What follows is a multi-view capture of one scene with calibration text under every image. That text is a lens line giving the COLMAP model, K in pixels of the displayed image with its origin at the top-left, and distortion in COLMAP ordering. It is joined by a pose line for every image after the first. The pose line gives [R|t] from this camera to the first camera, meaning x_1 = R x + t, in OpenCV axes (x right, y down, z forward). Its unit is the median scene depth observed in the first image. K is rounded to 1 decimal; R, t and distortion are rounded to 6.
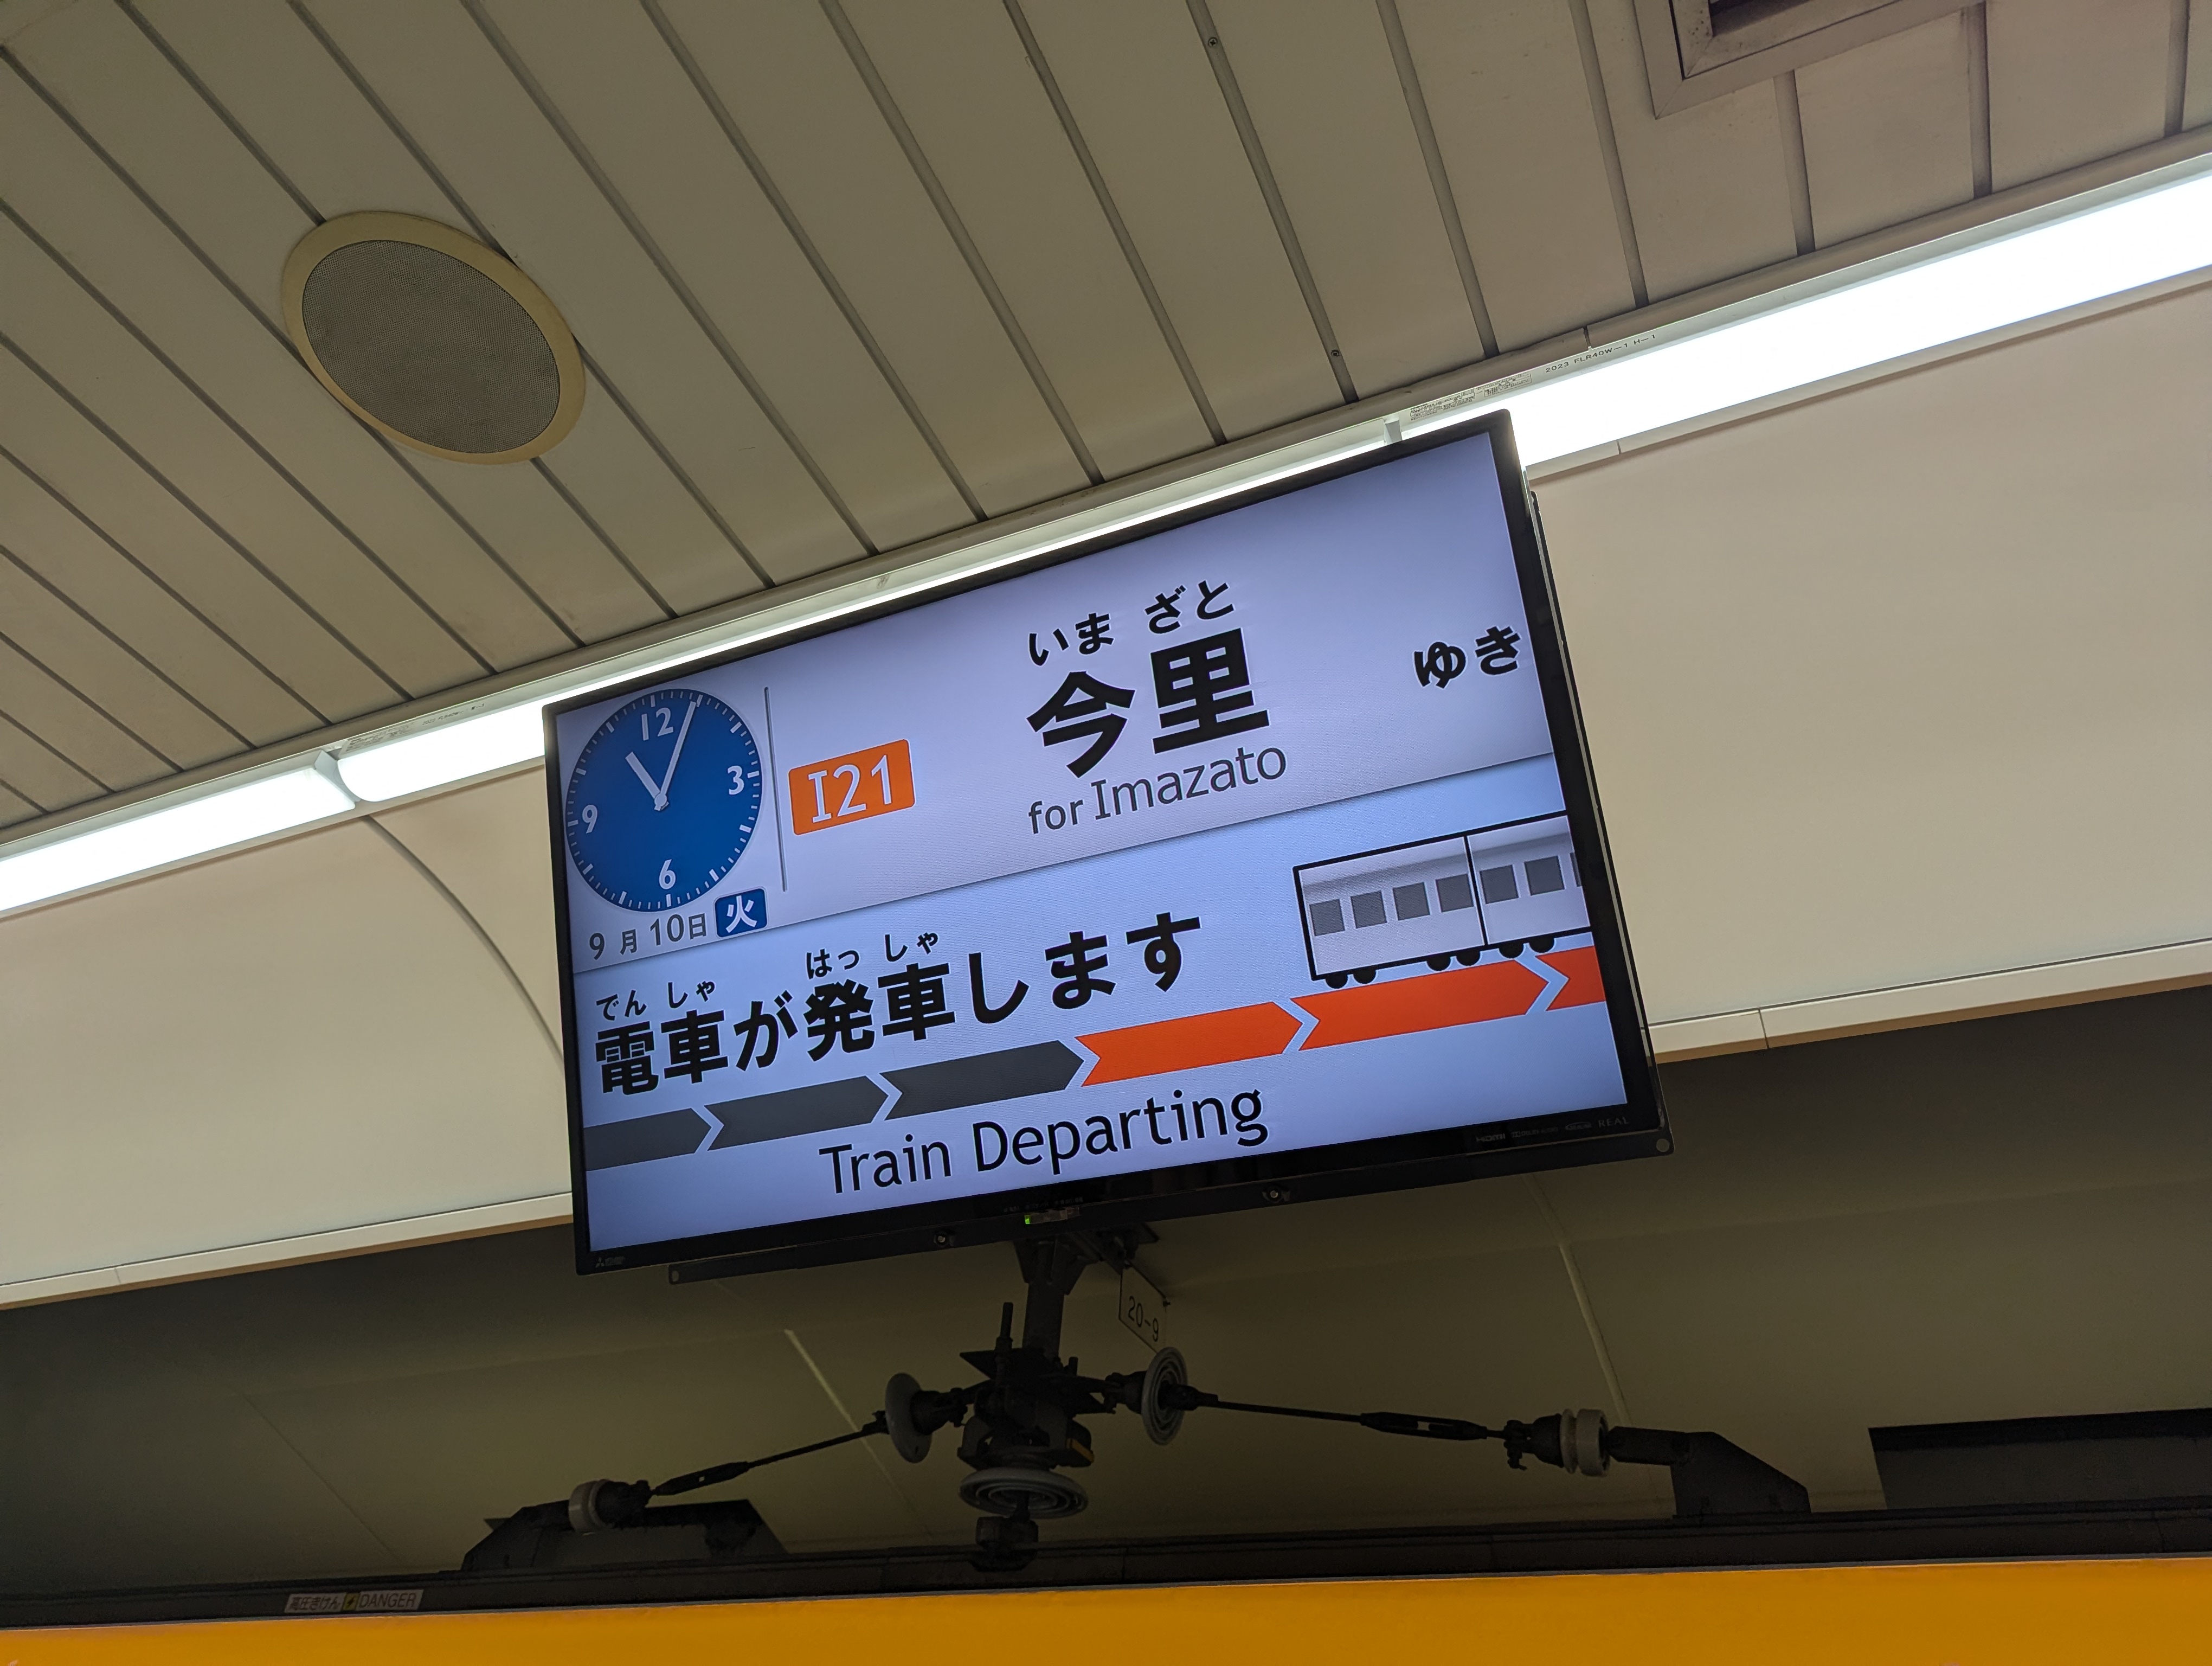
lens RADIAL K [[1533.5, 0, 1102.9], [0, 1533.5, 746.1], [0, 0, 1]] dist [0.059461, -0.057055]
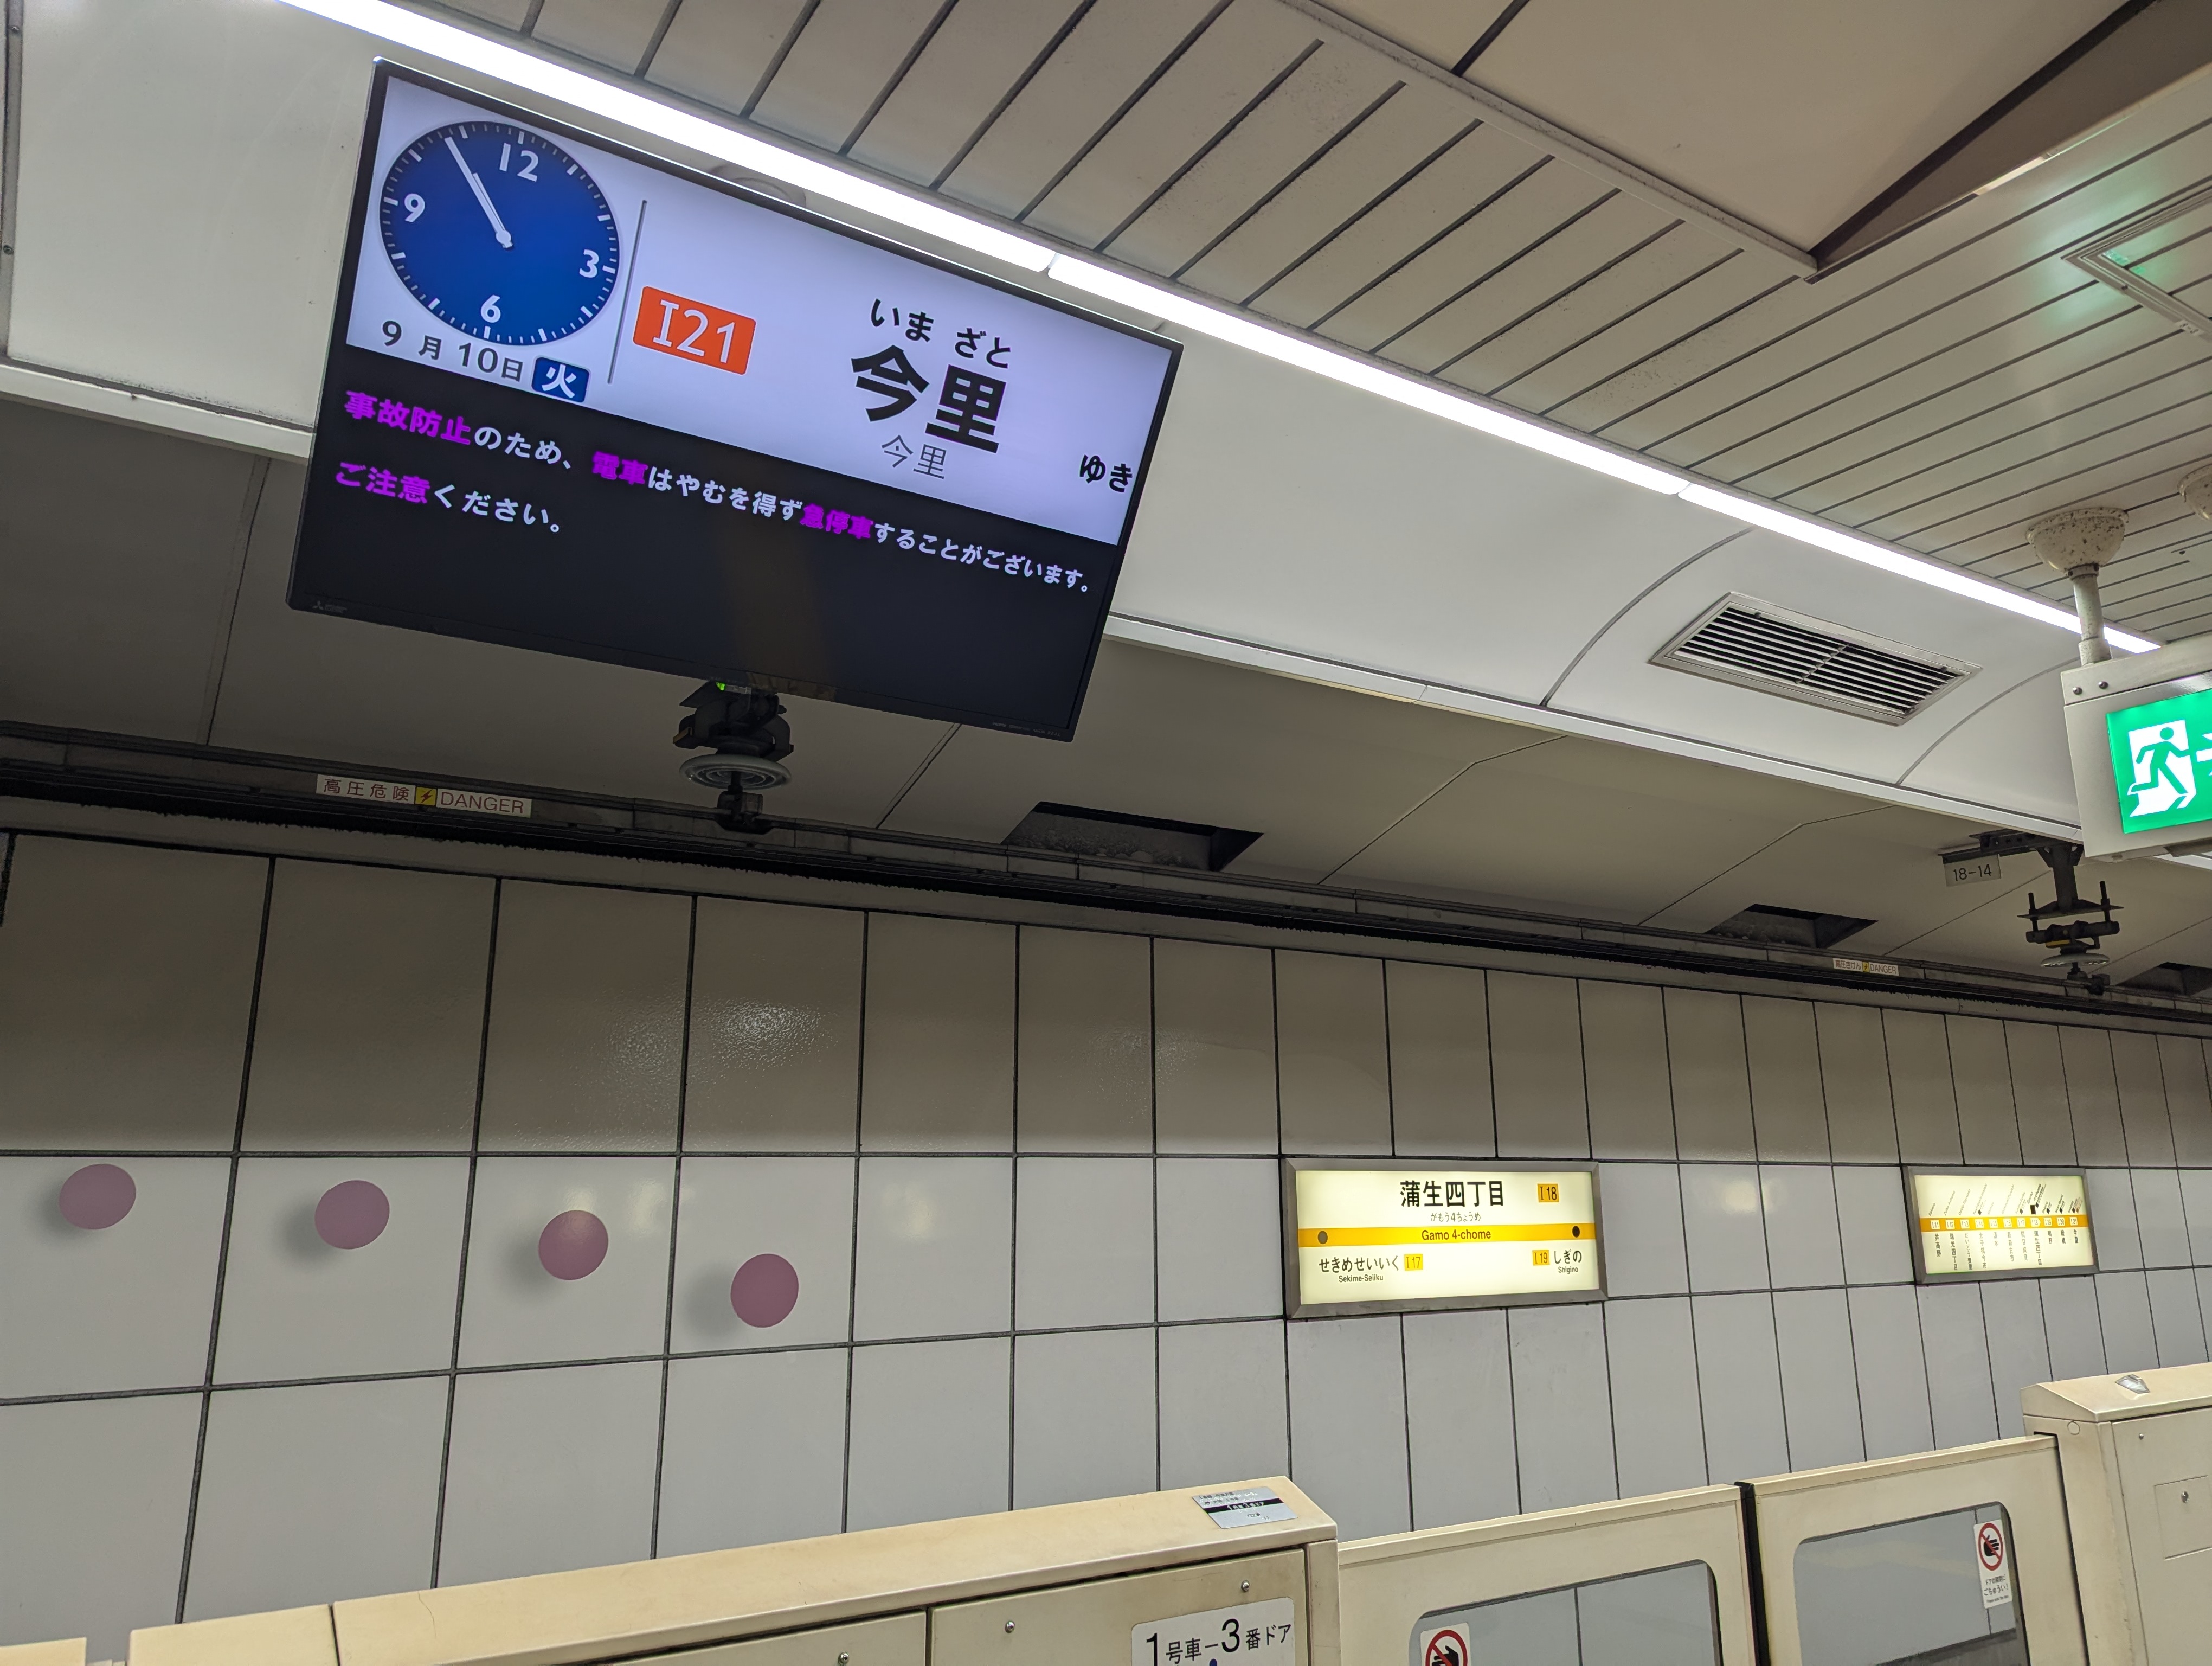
lens RADIAL K [[1533.5, 0, 1143.3], [0, 1533.5, 839.7], [0, 0, 1]] dist [0.059461, -0.057055]
pose [[0.516777, 0.121107, 0.847511, -0.997343], [-0.524830, 0.826928, 0.201853, -0.076170], [-0.676384, -0.549112, 0.490898, -0.076377]]
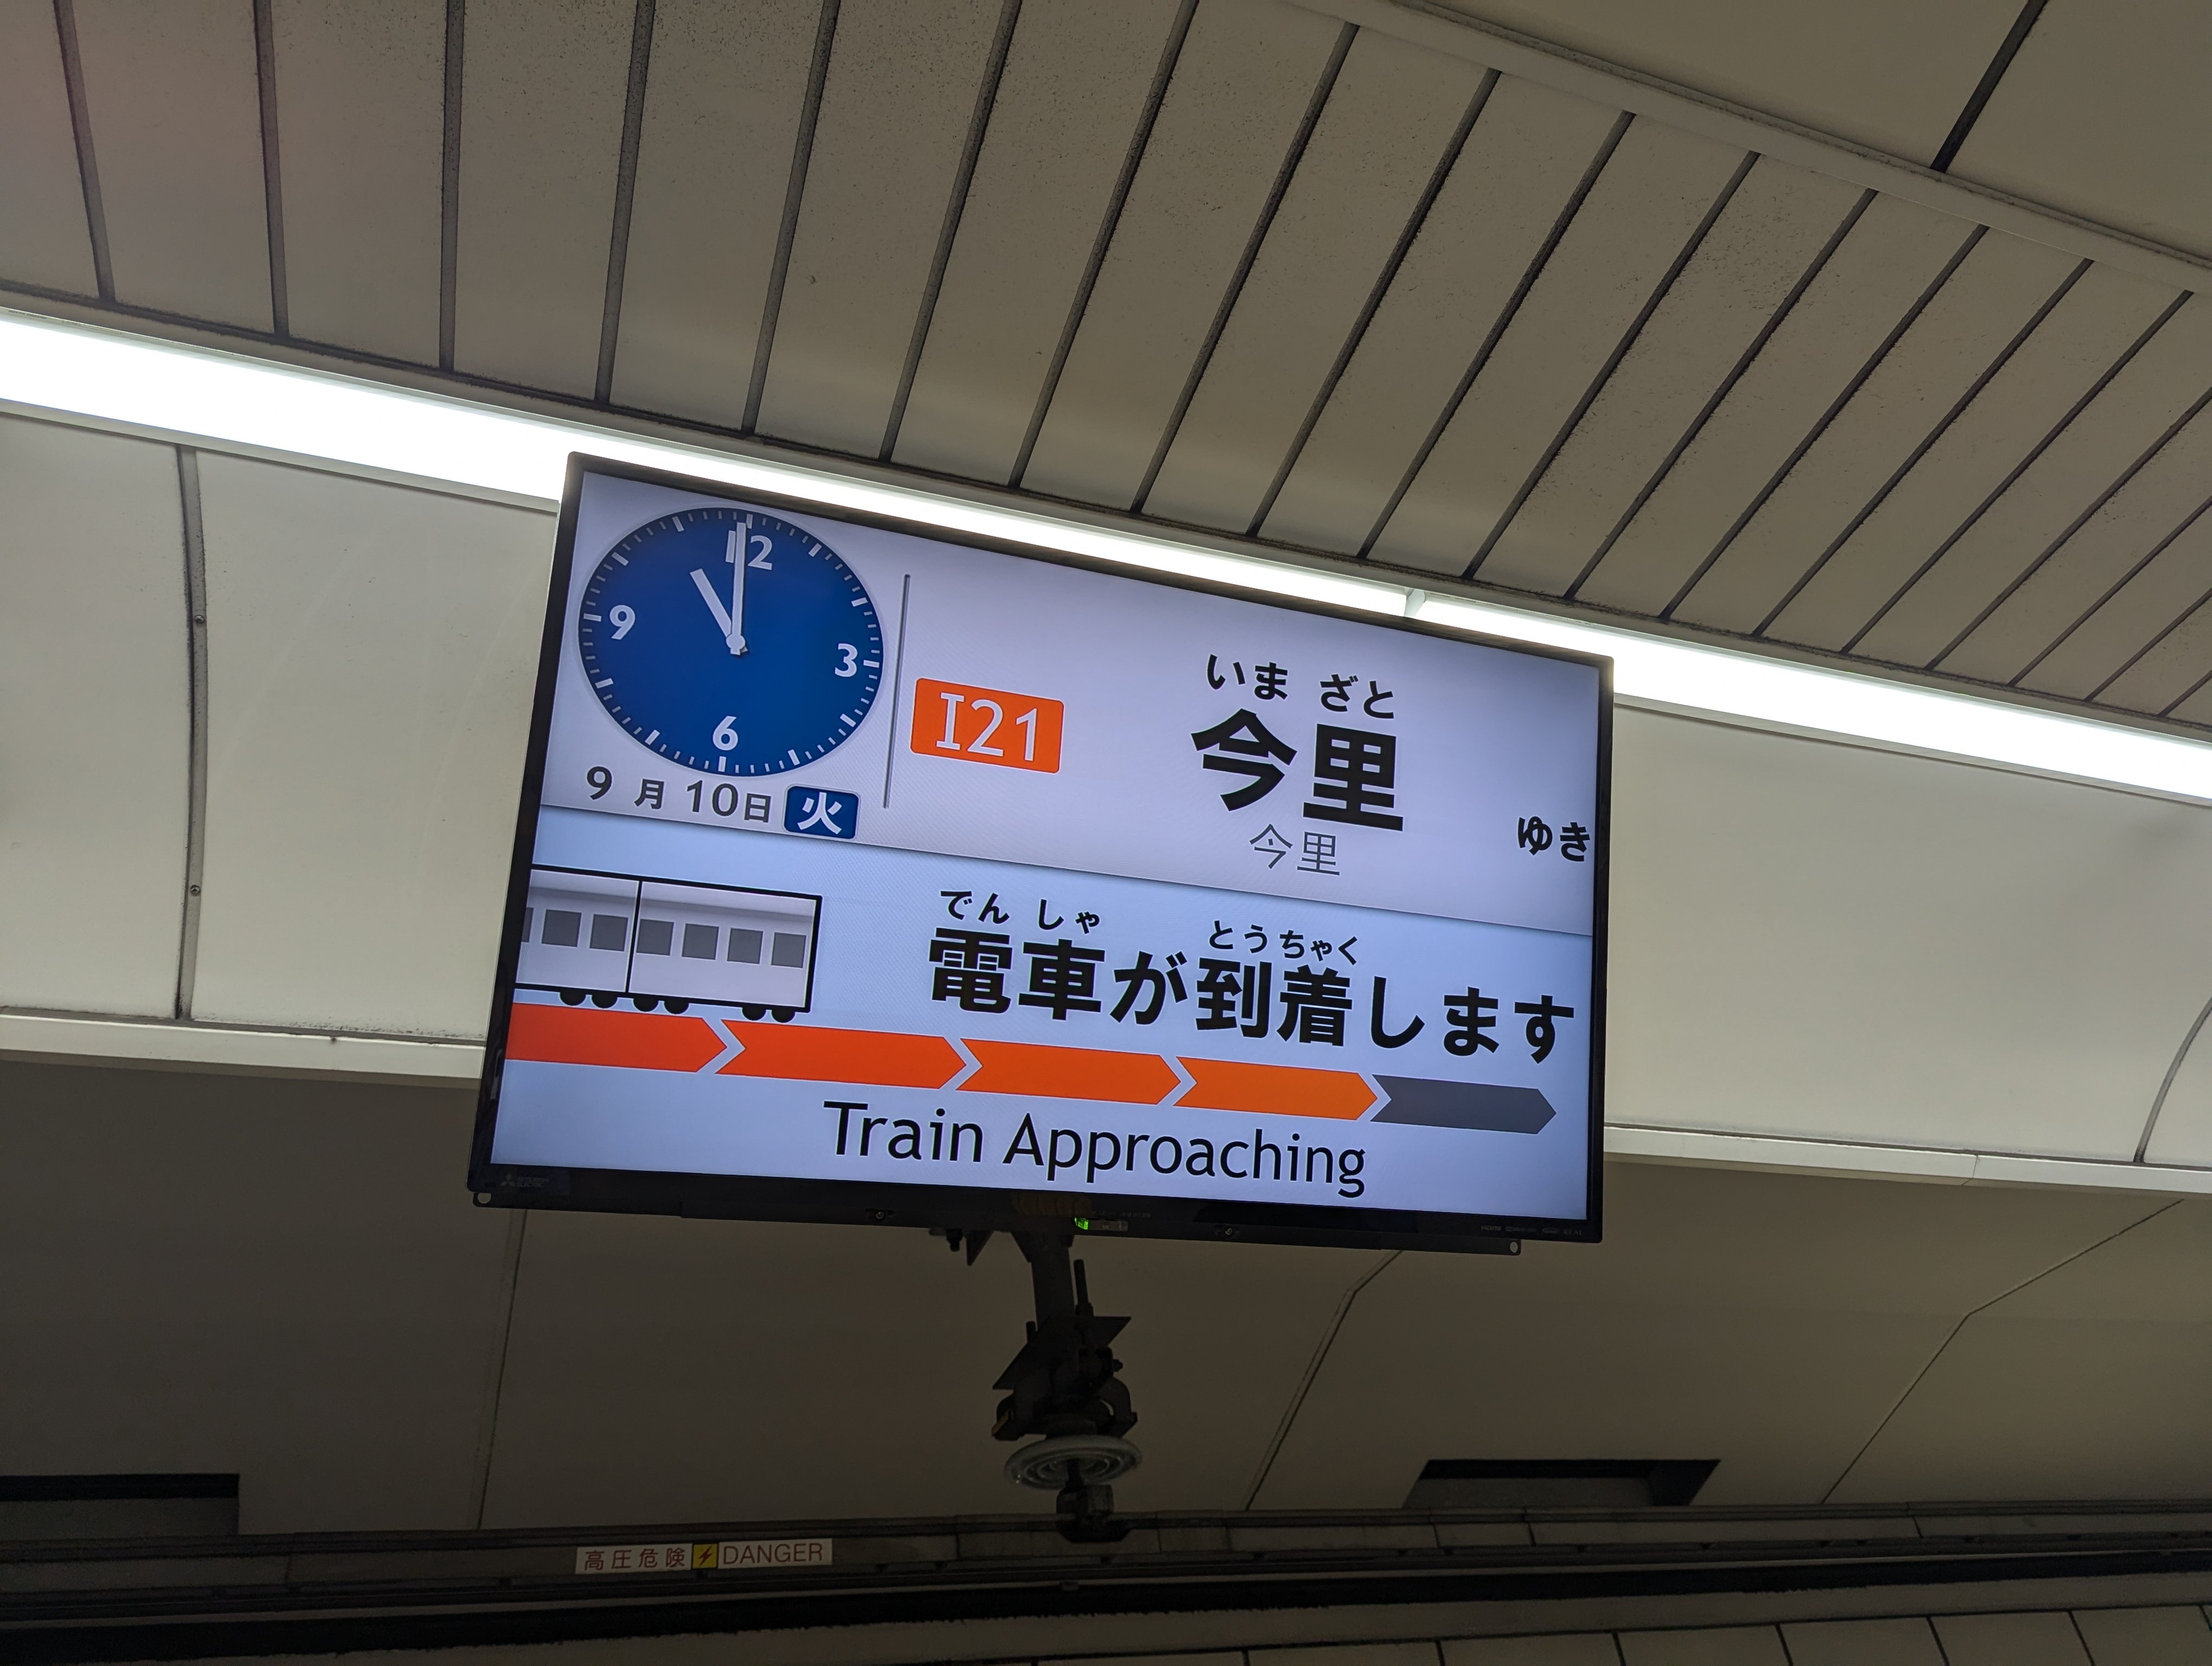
lens RADIAL K [[1533.5, 0, 1094.0], [0, 1533.5, 851.5], [0, 0, 1]] dist [0.059461, -0.057055]
pose [[0.706258, 0.319625, 0.631696, -0.677772], [-0.330985, 0.937835, -0.104473, 0.172683], [-0.625819, -0.135297, 0.768144, 0.263231]]
